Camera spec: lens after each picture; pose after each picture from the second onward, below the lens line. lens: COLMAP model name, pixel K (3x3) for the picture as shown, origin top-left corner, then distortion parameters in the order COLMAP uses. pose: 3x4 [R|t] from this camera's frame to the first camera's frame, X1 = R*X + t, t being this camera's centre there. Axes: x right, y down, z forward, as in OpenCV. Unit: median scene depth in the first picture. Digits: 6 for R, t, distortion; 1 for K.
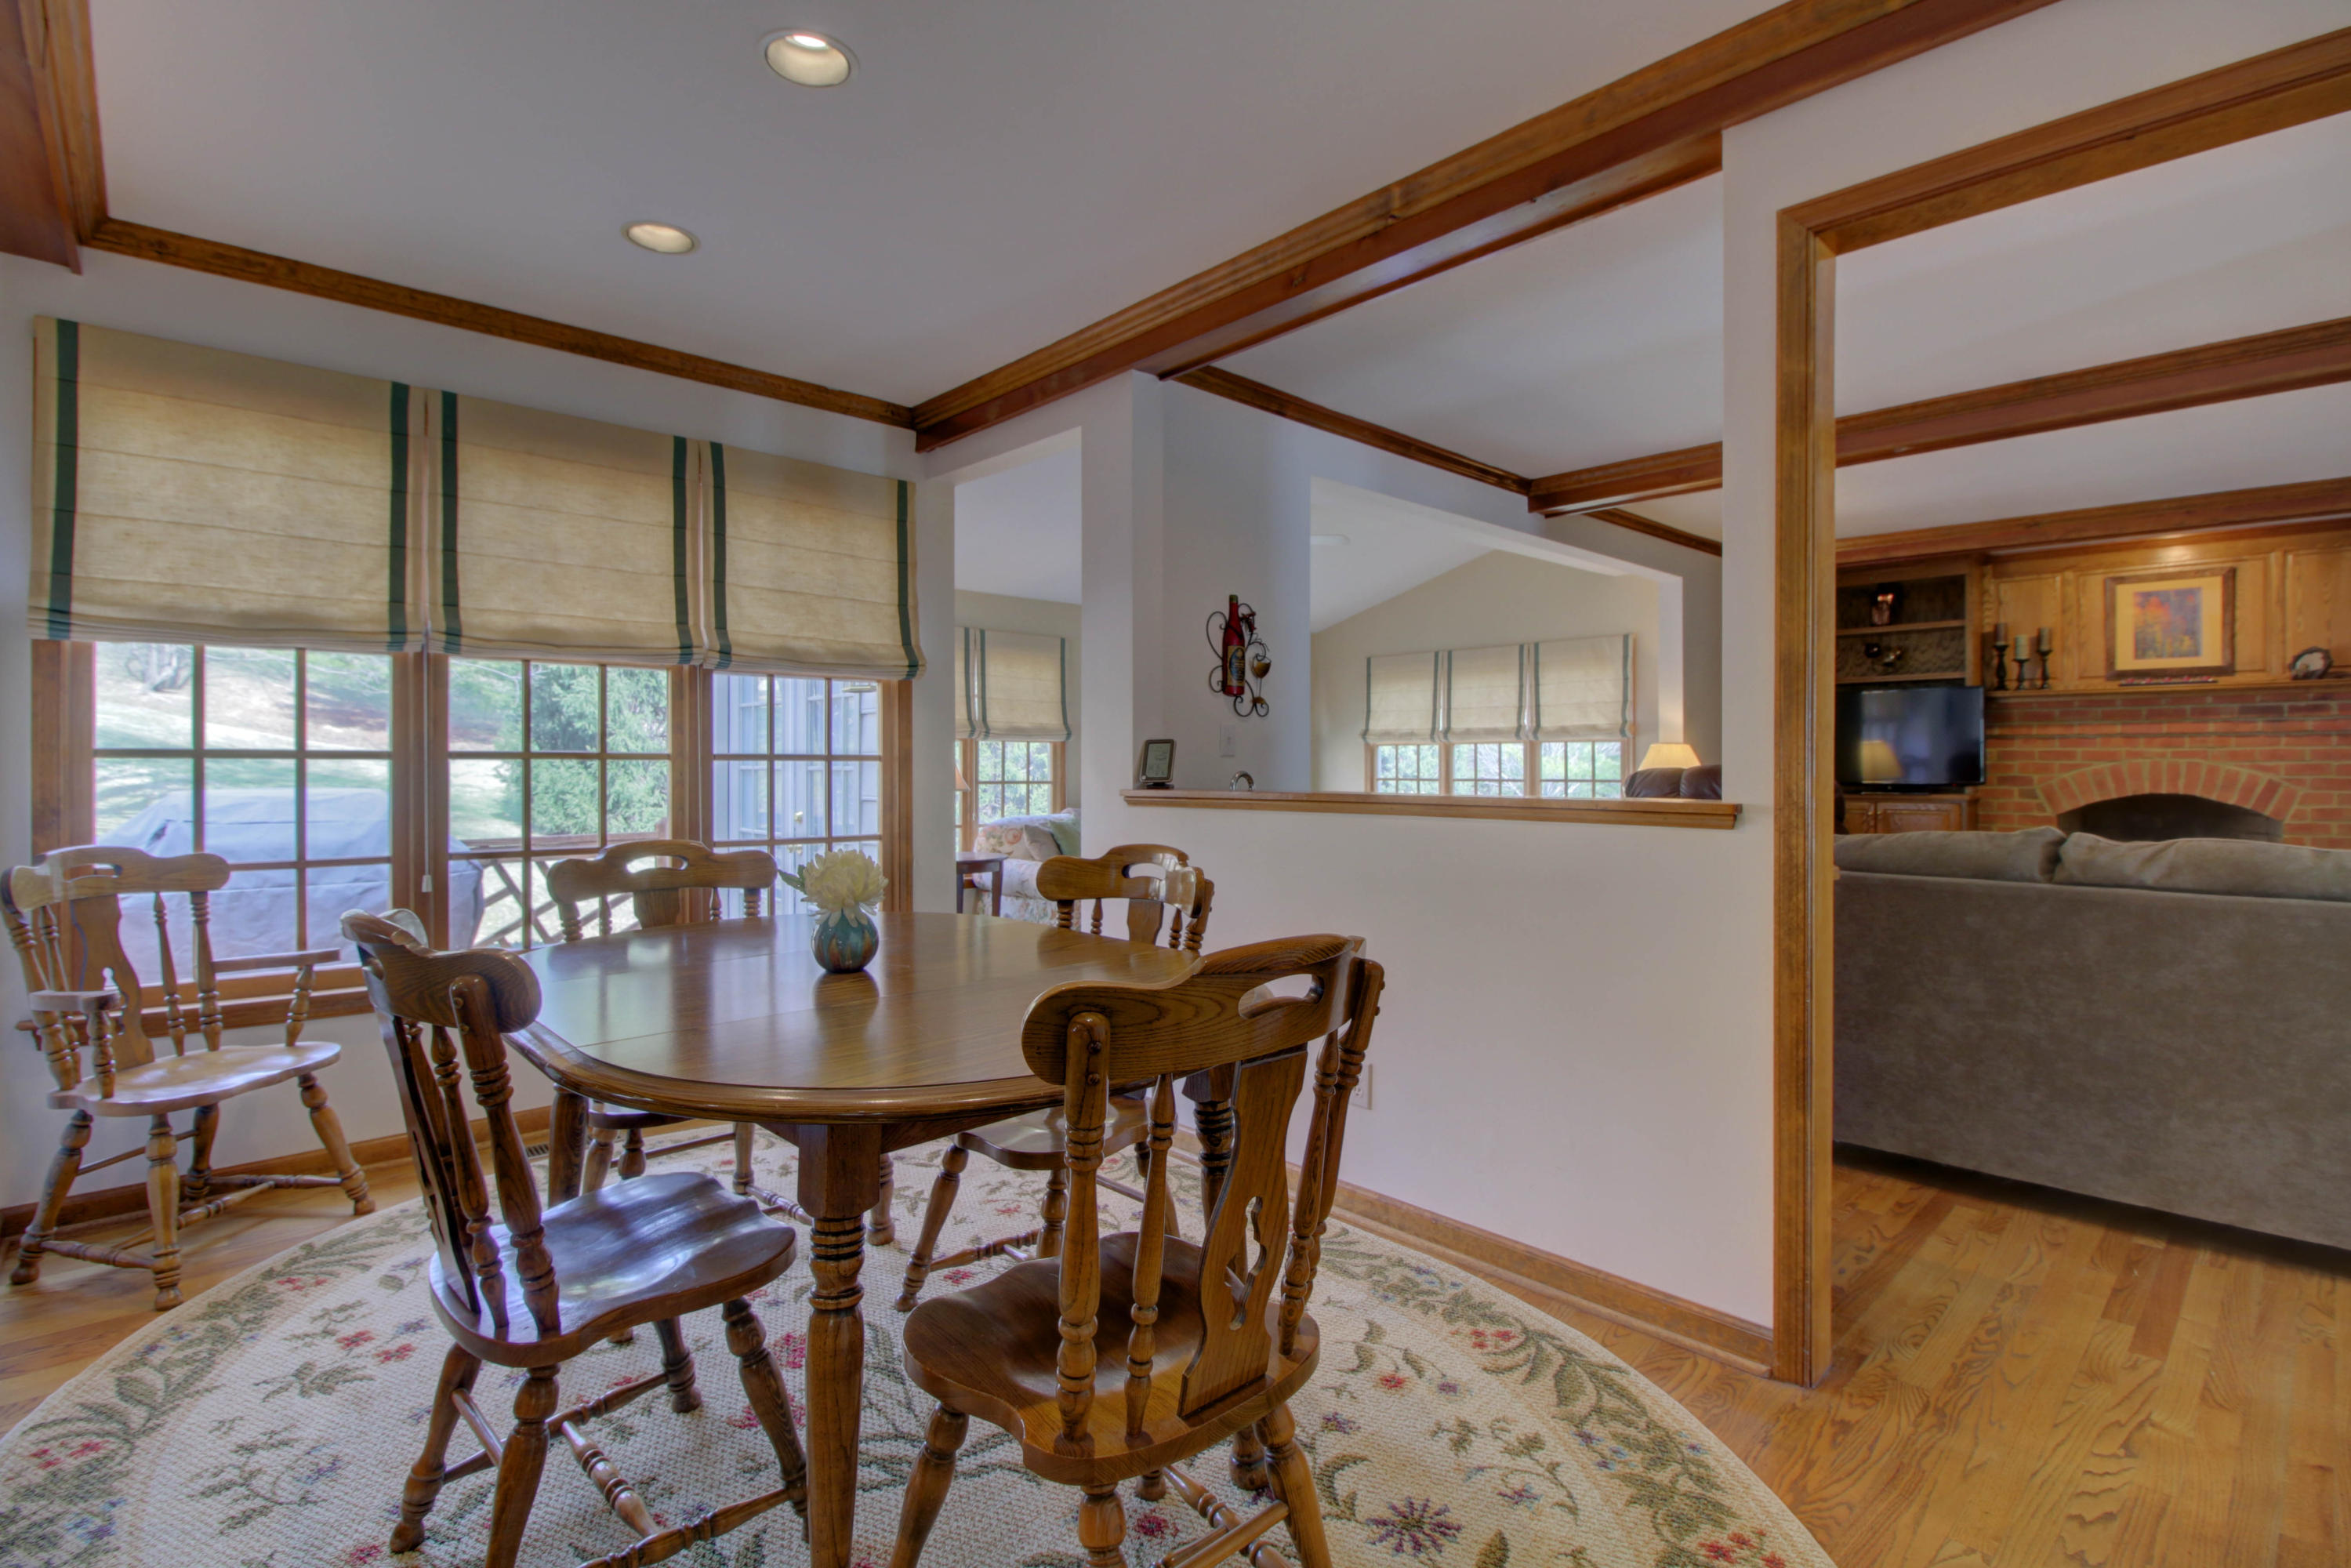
lens RADIAL K [[1086.3, 0, 1169.7], [0, 1086.3, 760.1], [0, 0, 1]] dist [0.003218, -0.014119]
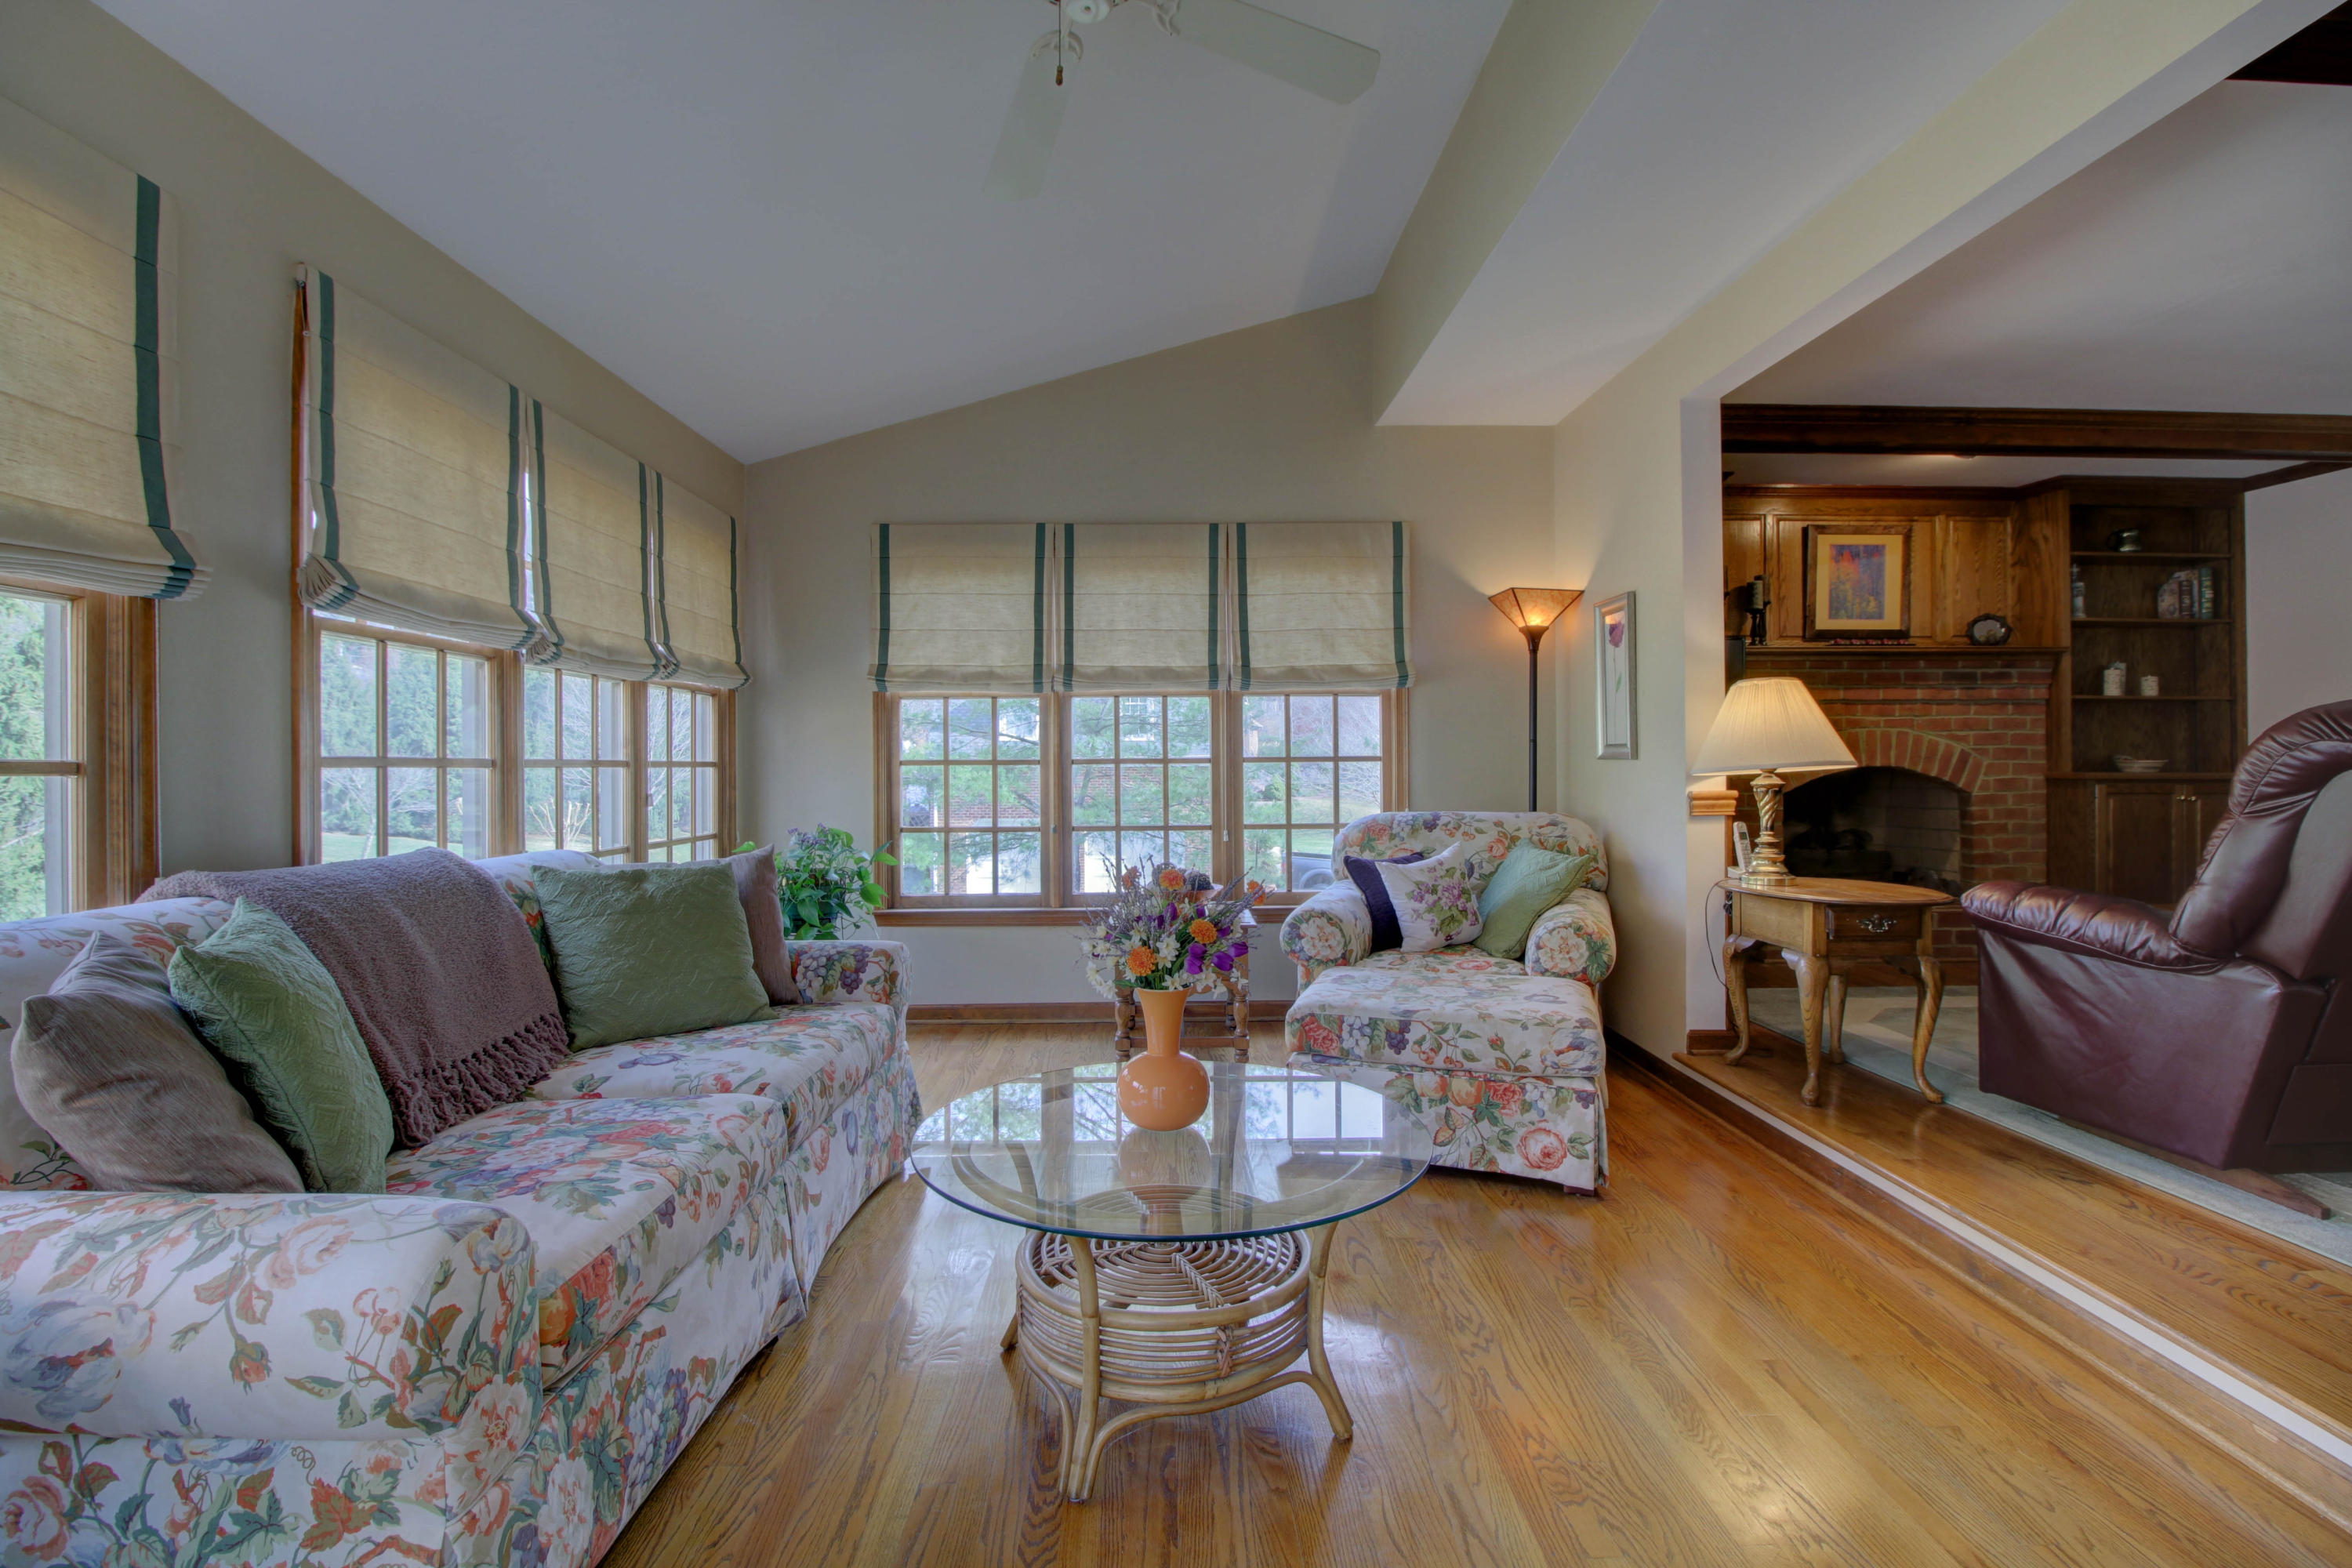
lens RADIAL K [[1086.7, 0, 1170.2], [0, 1086.7, 760.1], [0, 0, 1]] dist [0.003218, -0.014119]
pose [[0.676106, -0.000918, 0.736804, -0.154015], [0.001717, 0.999998, -0.000330, 0.025112], [-0.736803, 0.001489, 0.676106, 0.822648]]
